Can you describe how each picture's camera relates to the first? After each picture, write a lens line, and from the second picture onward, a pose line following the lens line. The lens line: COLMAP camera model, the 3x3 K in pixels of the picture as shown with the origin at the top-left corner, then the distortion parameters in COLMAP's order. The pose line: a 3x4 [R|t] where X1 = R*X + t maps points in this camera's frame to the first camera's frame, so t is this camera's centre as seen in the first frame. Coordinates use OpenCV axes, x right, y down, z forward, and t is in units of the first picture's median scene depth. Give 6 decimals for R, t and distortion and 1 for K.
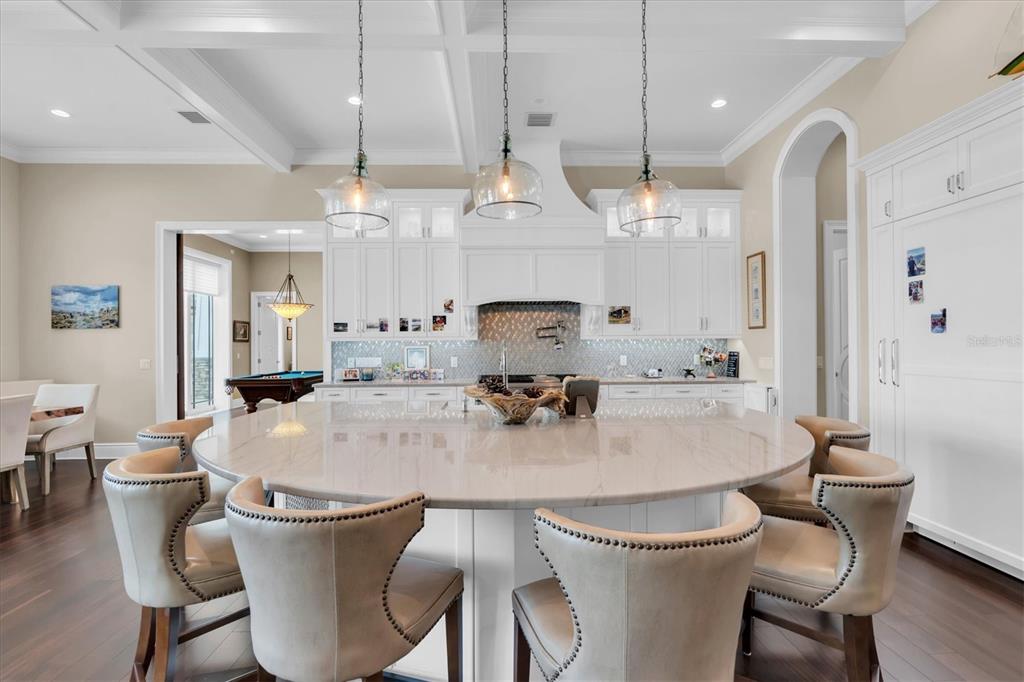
lens RADIAL K [[461.6, 0, 512.9], [0, 461.6, 341.2], [0, 0, 1]] dist [-0.019588, 0.001663]
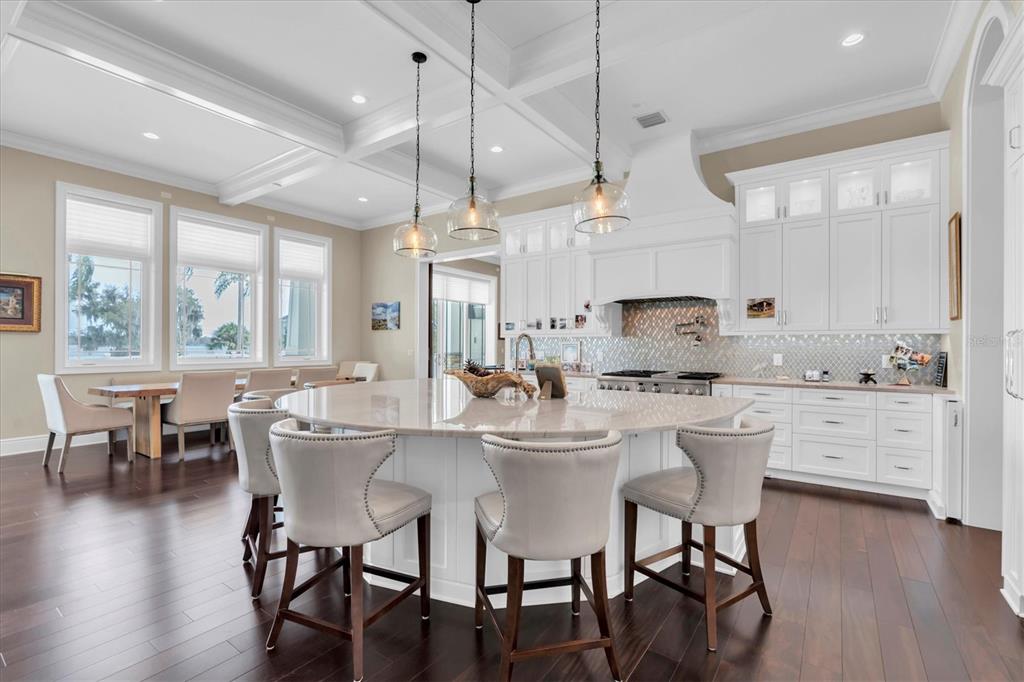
lens RADIAL K [[461.6, 0, 513.7], [0, 461.6, 345.2], [0, 0, 1]] dist [-0.019588, 0.001663]
pose [[0.793037, 0.009774, -0.609096, 0.390854], [-0.002832, 0.999920, 0.012358, 0.005105], [0.609167, -0.008075, 0.793001, 0.005248]]
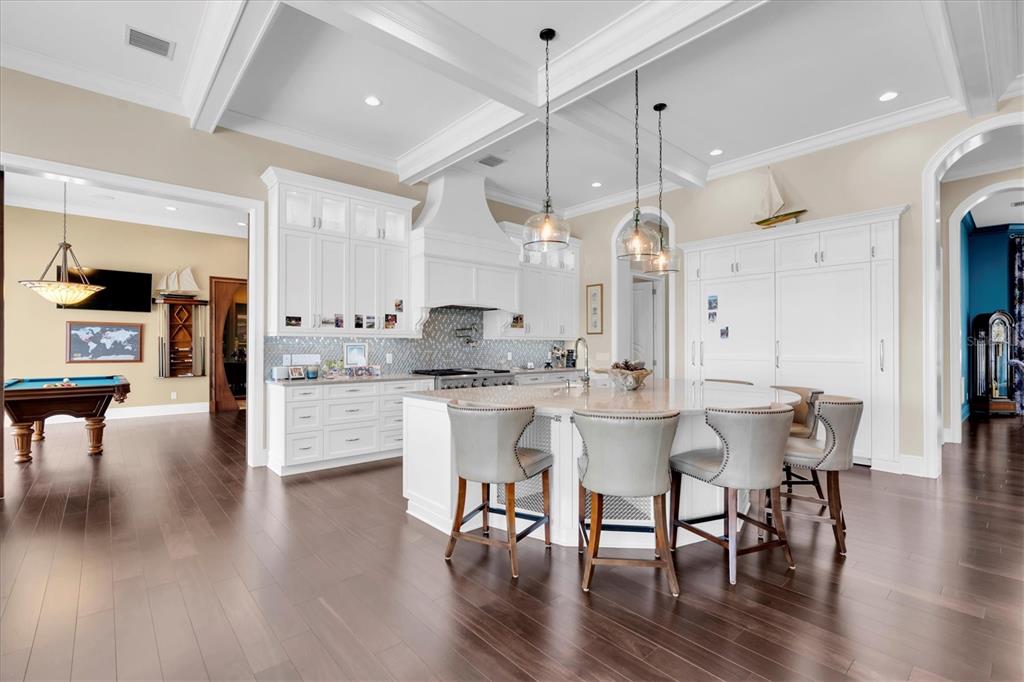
lens RADIAL K [[461.6, 0, 510.9], [0, 461.6, 342.0], [0, 0, 1]] dist [-0.019588, 0.001663]
pose [[0.766645, 0.014126, 0.641916, -0.612740], [-0.009625, 0.999898, -0.010508, 0.016032], [-0.641999, 0.001877, 0.766703, 0.014597]]
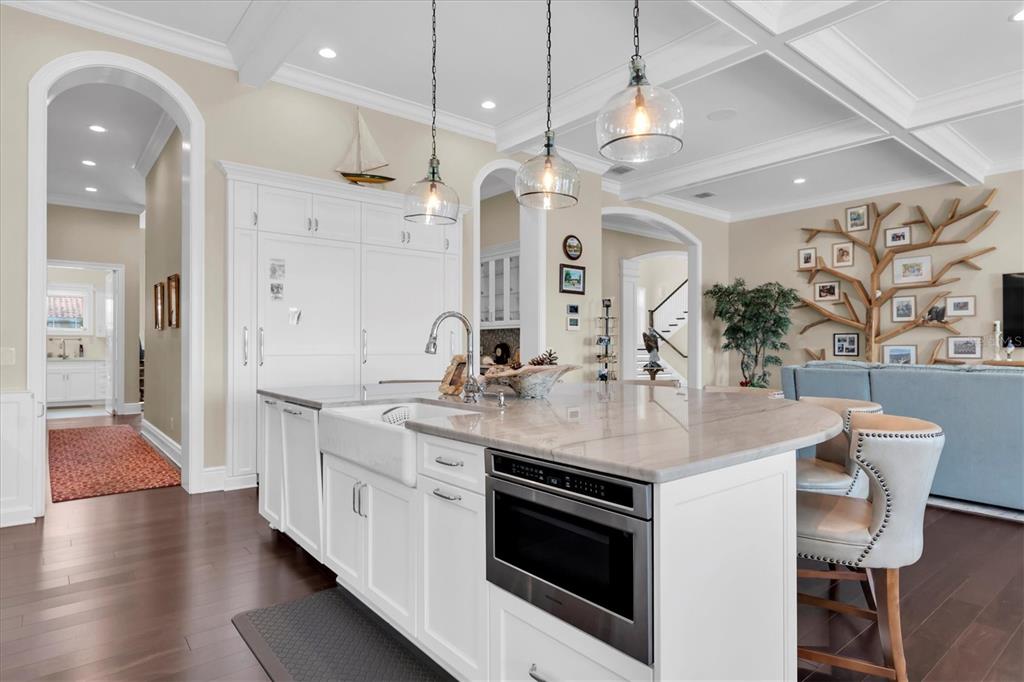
lens RADIAL K [[559.9, 0, 511.4], [0, 559.9, 339.4], [0, 0, 1]] dist [0.007269, 0.000562]
pose [[-0.605144, 0.011016, 0.796040, -0.456914], [0.000643, 0.999911, -0.013348, 0.028273], [-0.796116, -0.007565, -0.605097, 0.817234]]
